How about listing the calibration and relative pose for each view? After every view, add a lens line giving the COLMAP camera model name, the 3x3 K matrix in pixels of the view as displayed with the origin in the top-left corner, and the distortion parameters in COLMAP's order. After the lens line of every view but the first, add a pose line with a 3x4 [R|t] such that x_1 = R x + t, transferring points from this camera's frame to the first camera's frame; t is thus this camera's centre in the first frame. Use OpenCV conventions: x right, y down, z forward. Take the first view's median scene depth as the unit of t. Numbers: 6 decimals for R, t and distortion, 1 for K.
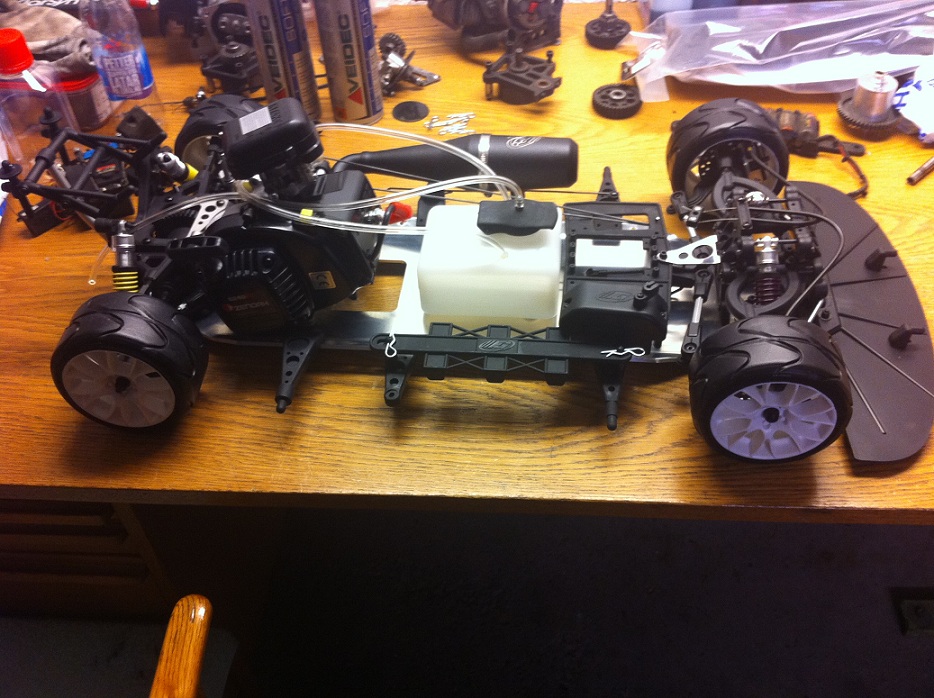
lens RADIAL K [[904.4, 0, 467.0], [0, 904.4, 349.0], [0, 0, 1]] dist [0.095322, -0.264402]
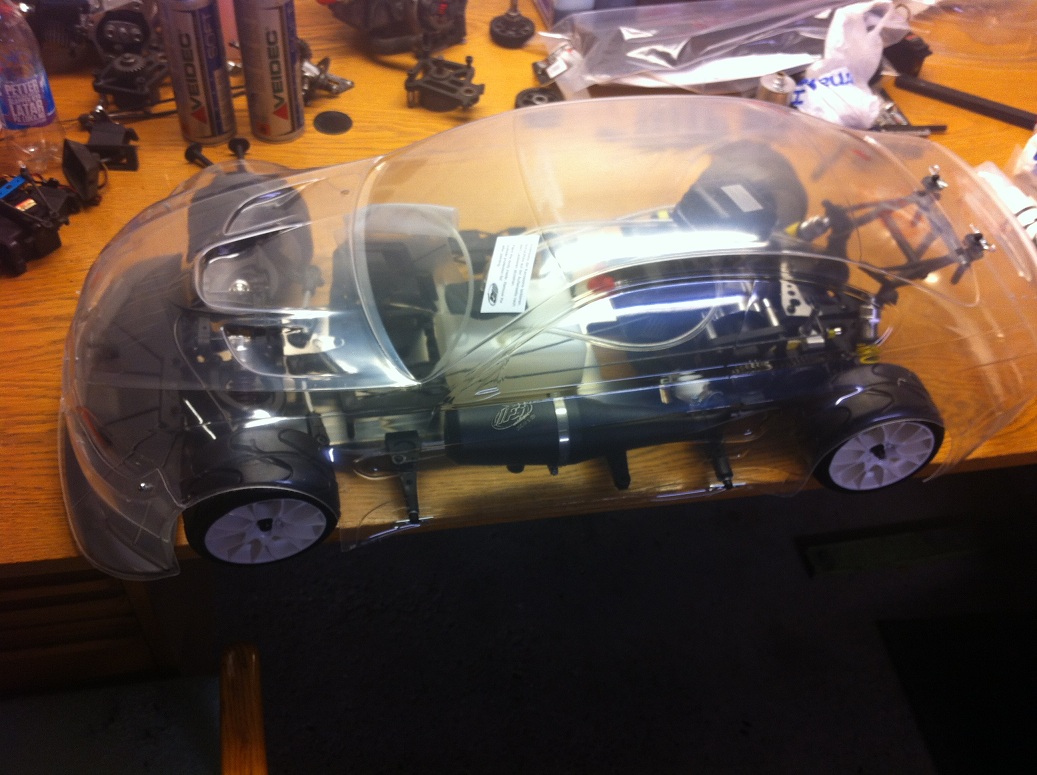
lens RADIAL K [[1004.1, 0, 518.5], [0, 1004.1, 387.5], [0, 0, 1]] dist [0.095322, -0.264402]
pose [[0.964340, -0.103967, 0.243389, -0.163085], [0.088279, 0.993304, 0.074528, -0.044807], [-0.249508, -0.050384, 0.967061, -0.101137]]
